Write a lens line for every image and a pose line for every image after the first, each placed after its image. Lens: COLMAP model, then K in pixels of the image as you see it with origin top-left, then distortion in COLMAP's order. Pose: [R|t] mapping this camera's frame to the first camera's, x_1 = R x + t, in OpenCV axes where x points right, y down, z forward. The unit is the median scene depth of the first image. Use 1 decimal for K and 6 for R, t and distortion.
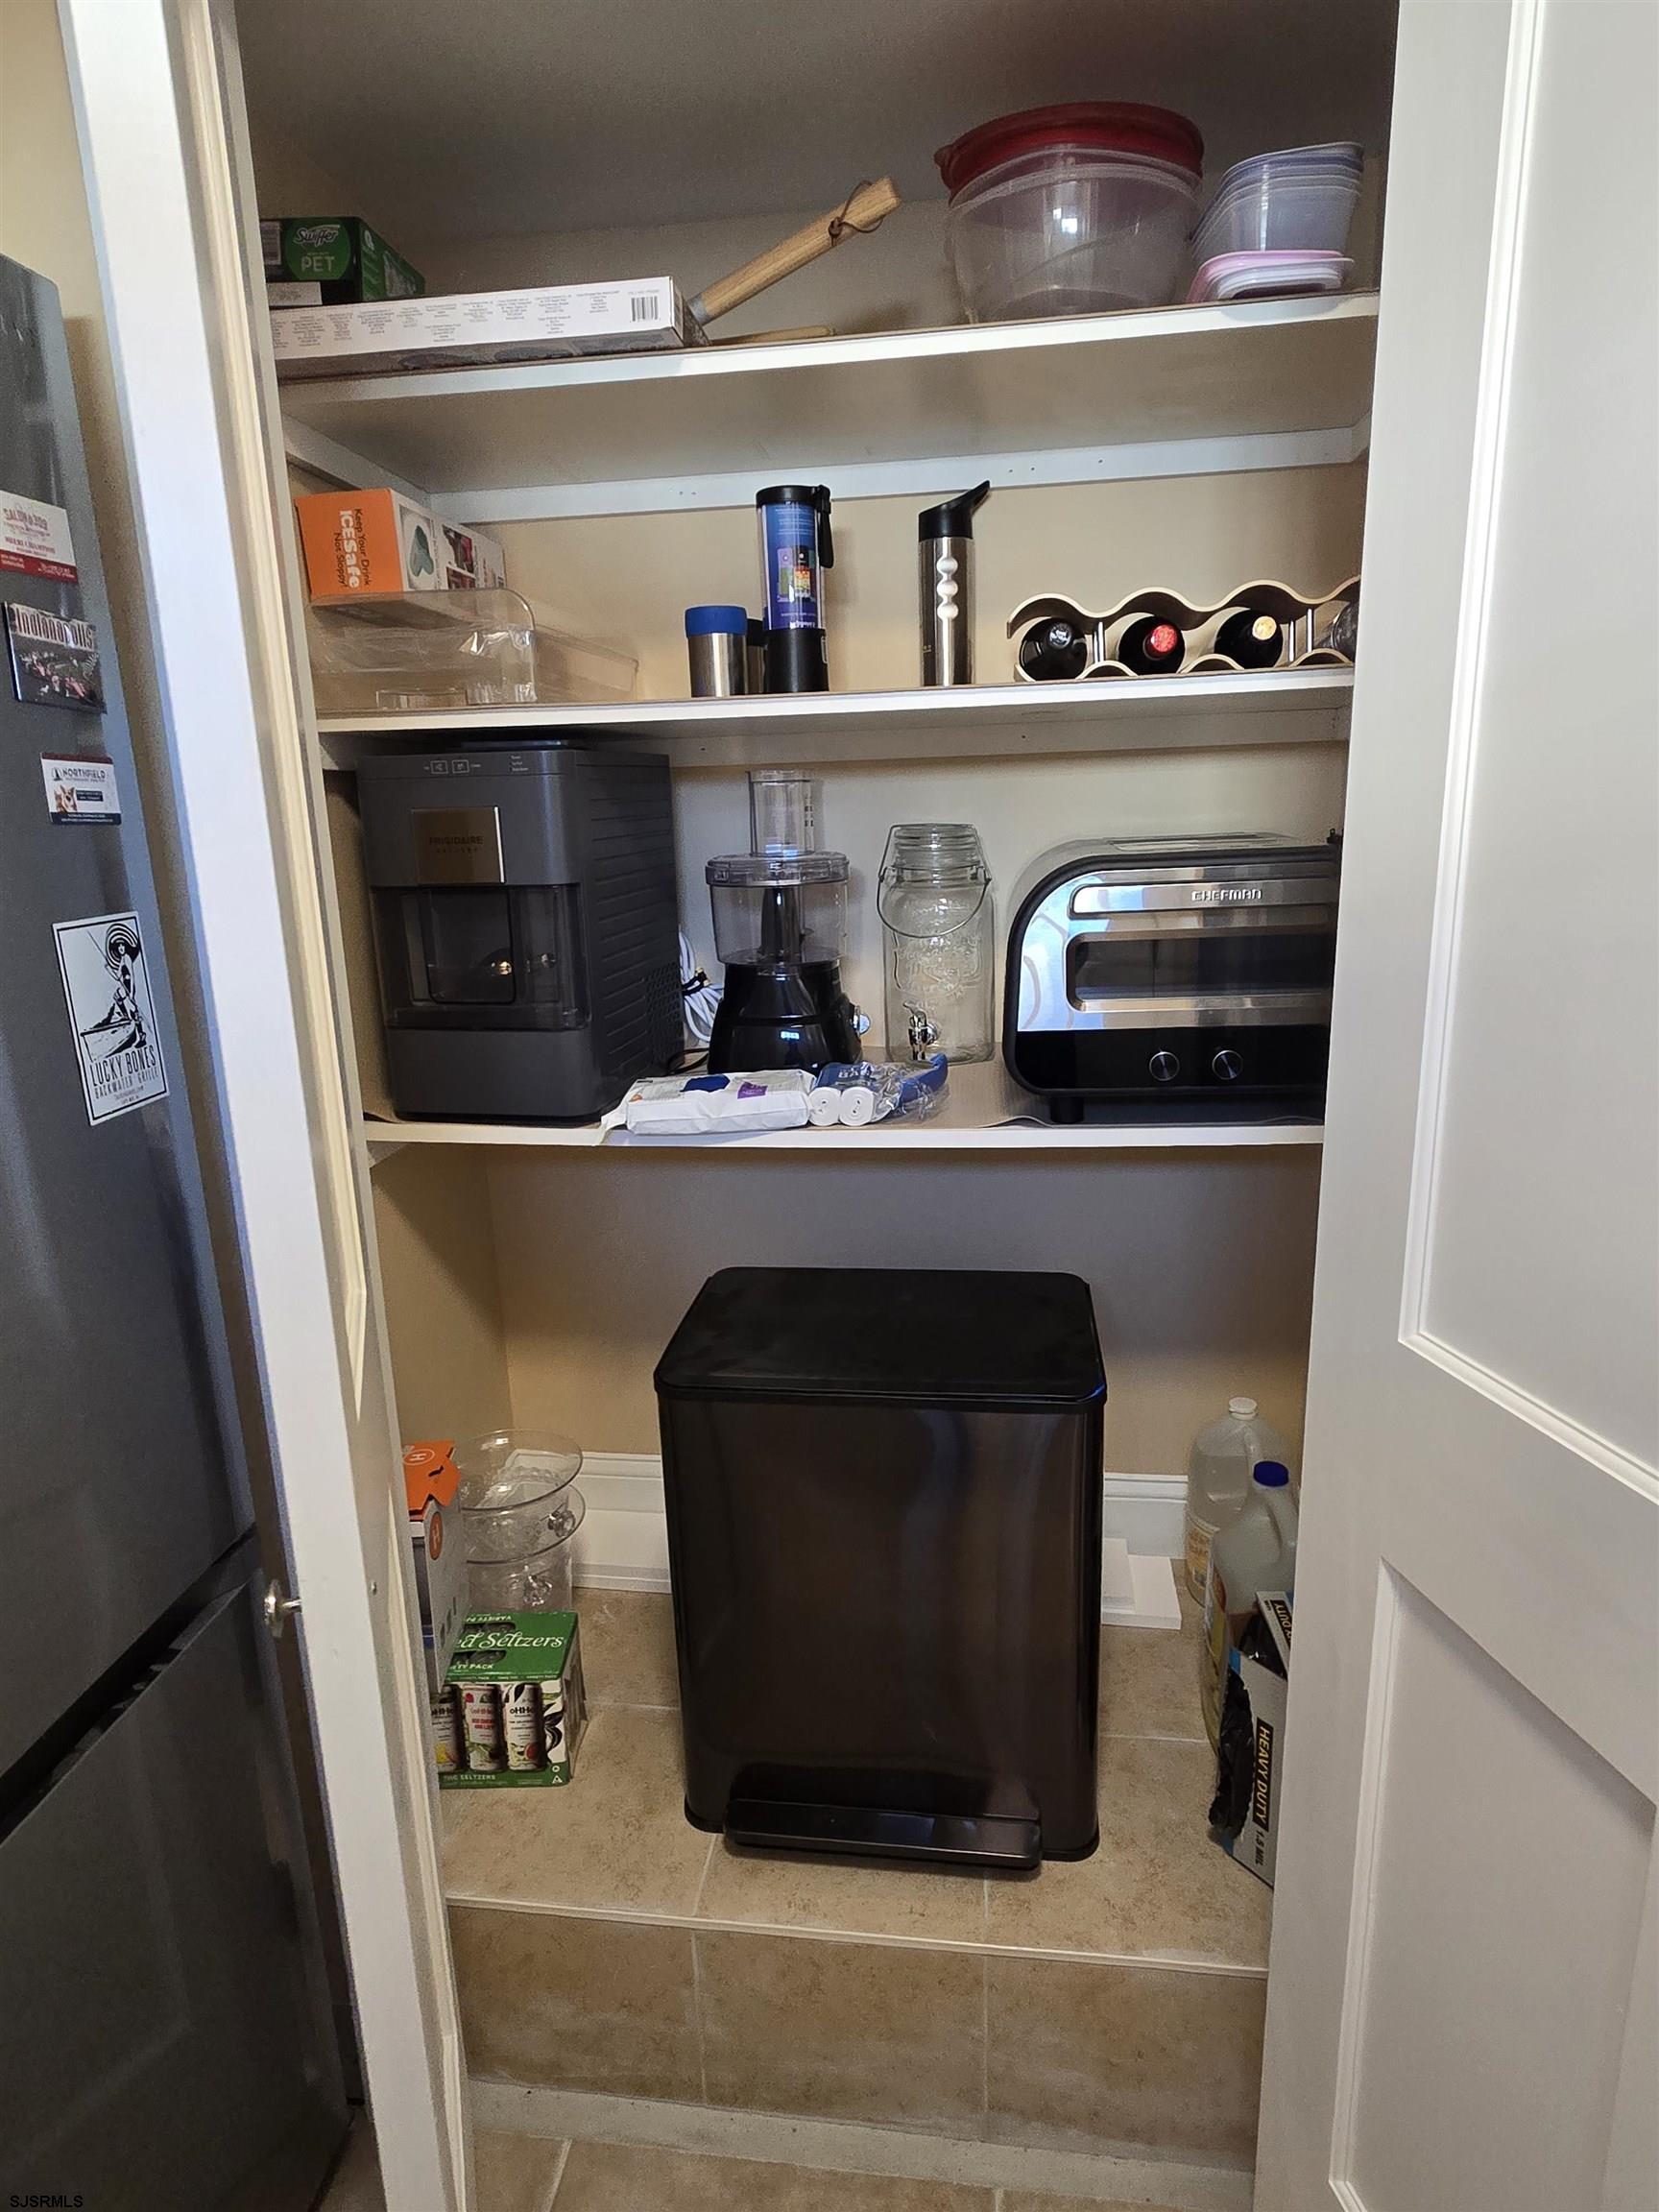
lens RADIAL K [[1240.1, 0, 826.8], [0, 1240.1, 1107.4], [0, 0, 1]] dist [0.003092, 0.000609]
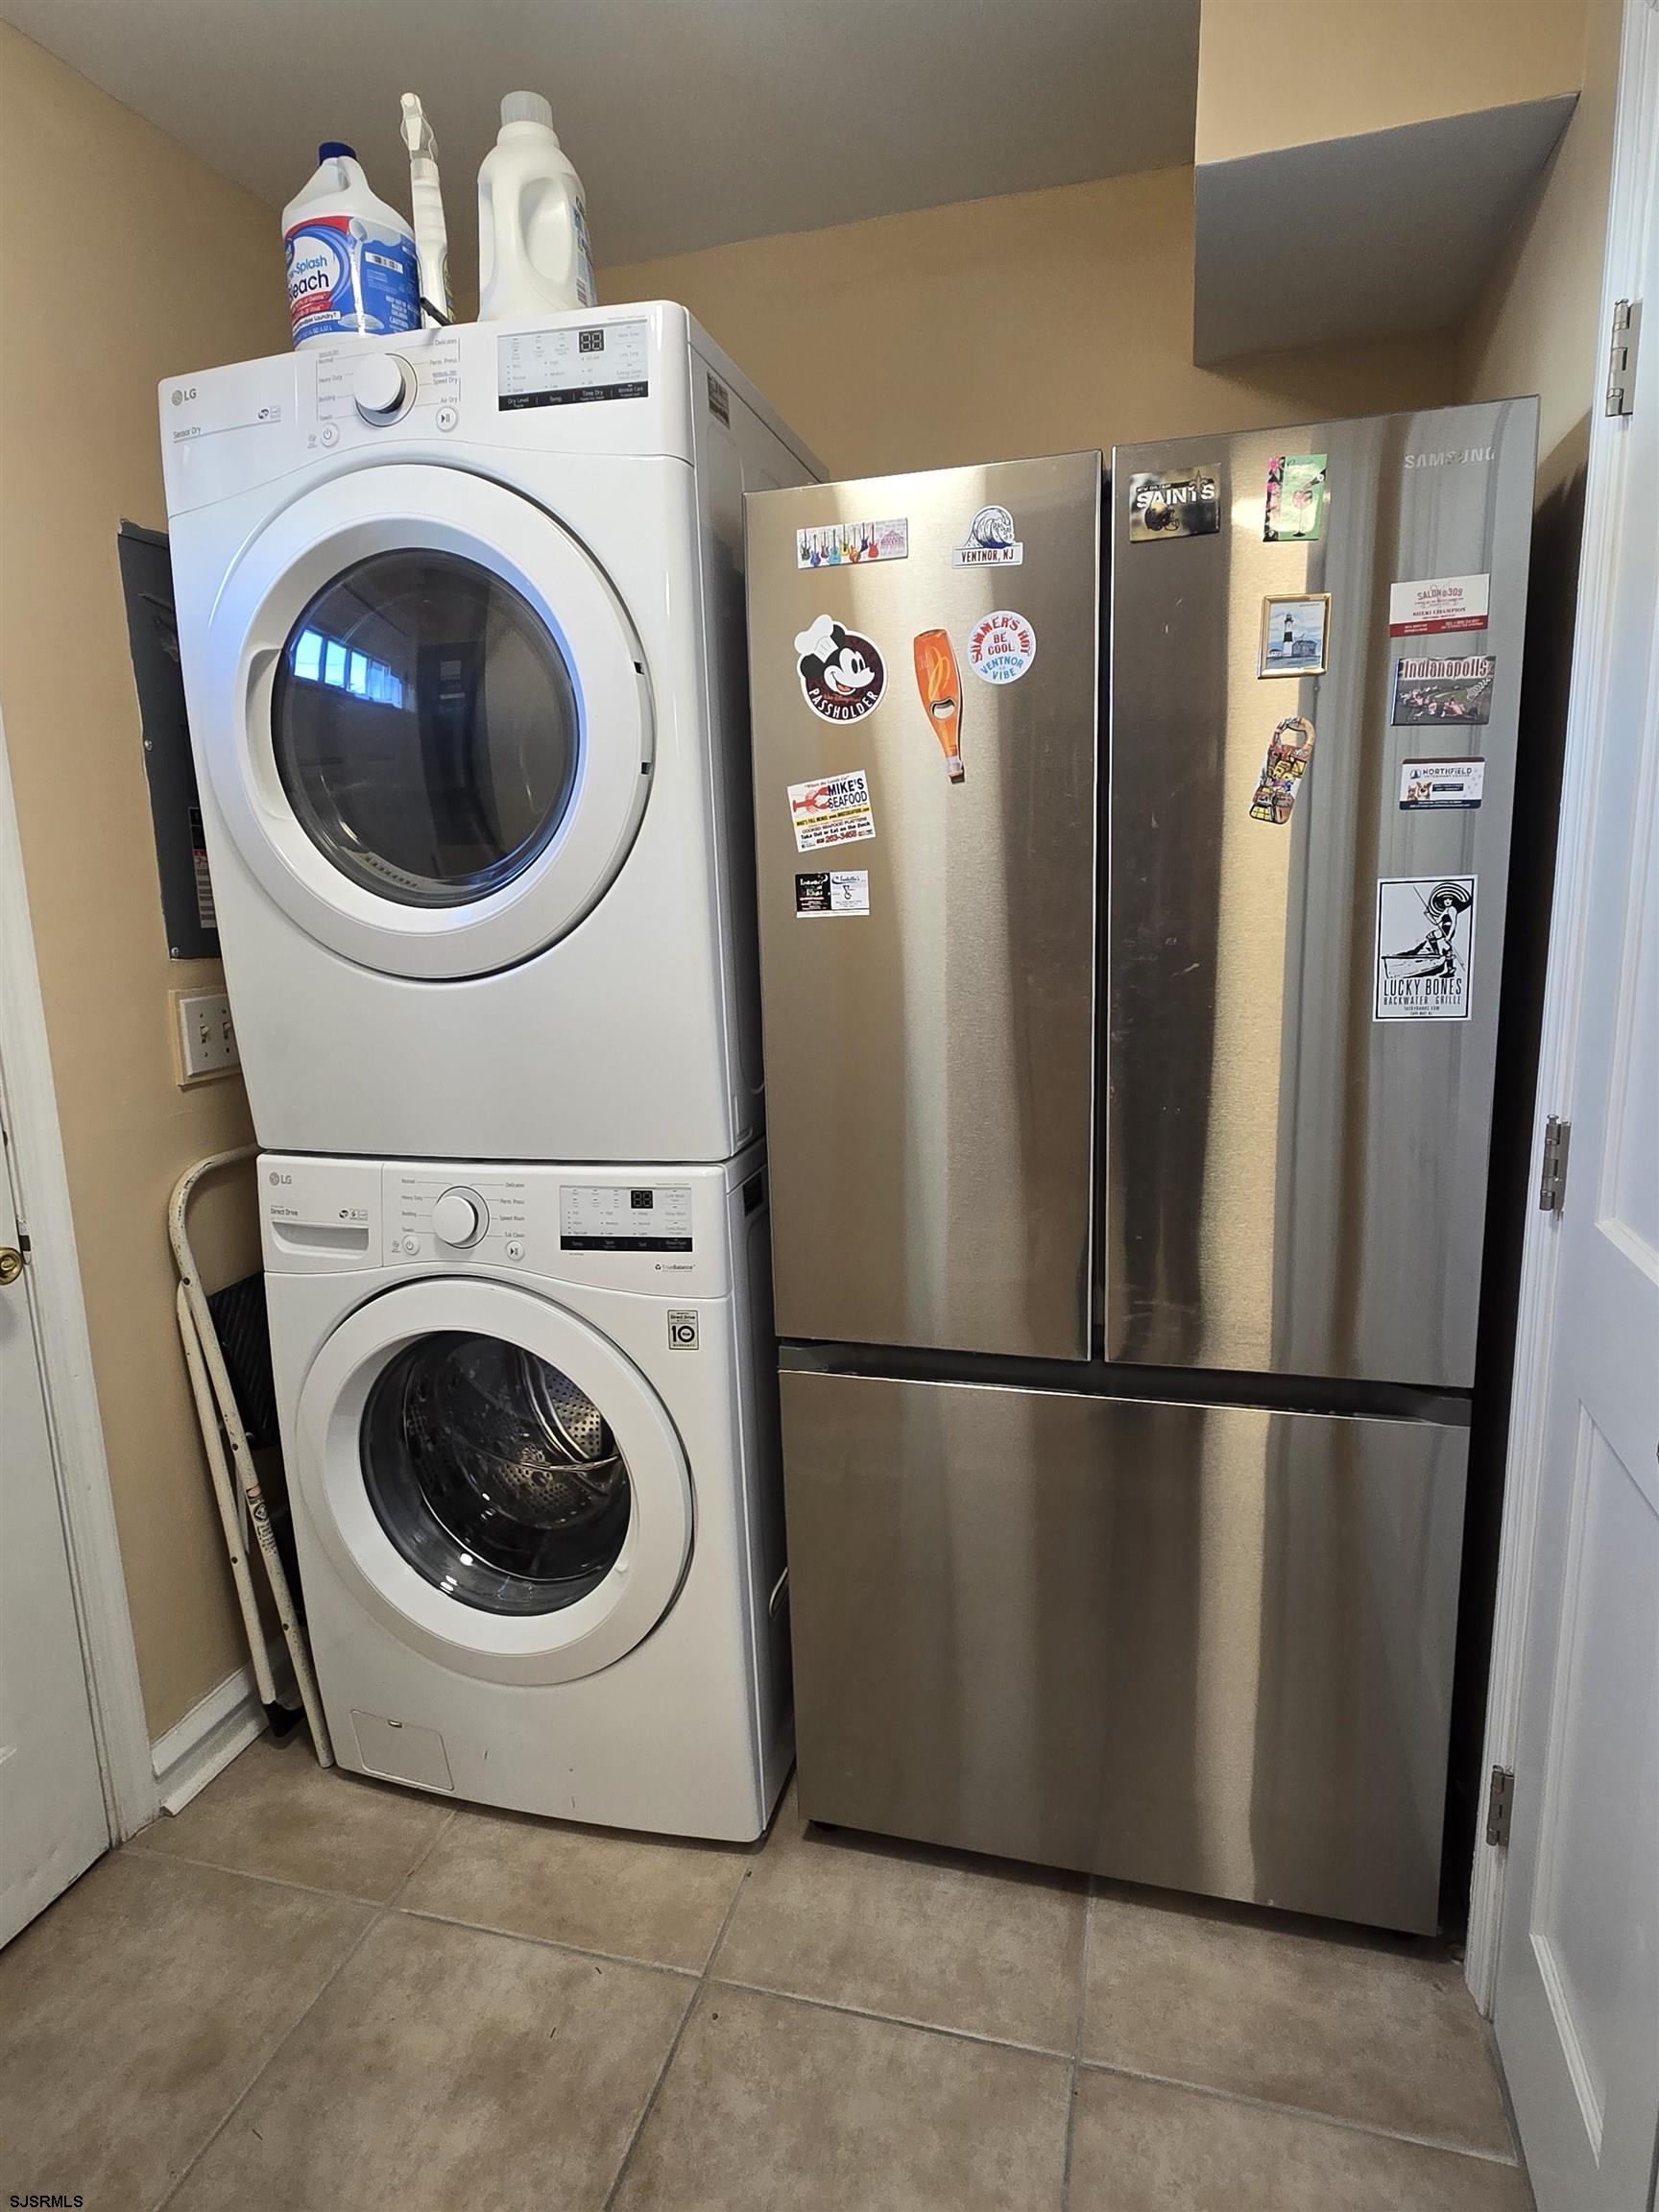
lens RADIAL K [[1240.1, 0, 828.9], [0, 1240.1, 1101.5], [0, 0, 1]] dist [0.003092, 0.000609]
pose [[-0.144761, 0.224938, -0.963560, 0.868780], [-0.197806, 0.947581, 0.250925, -0.129025], [0.969493, 0.226922, -0.092679, 0.533967]]
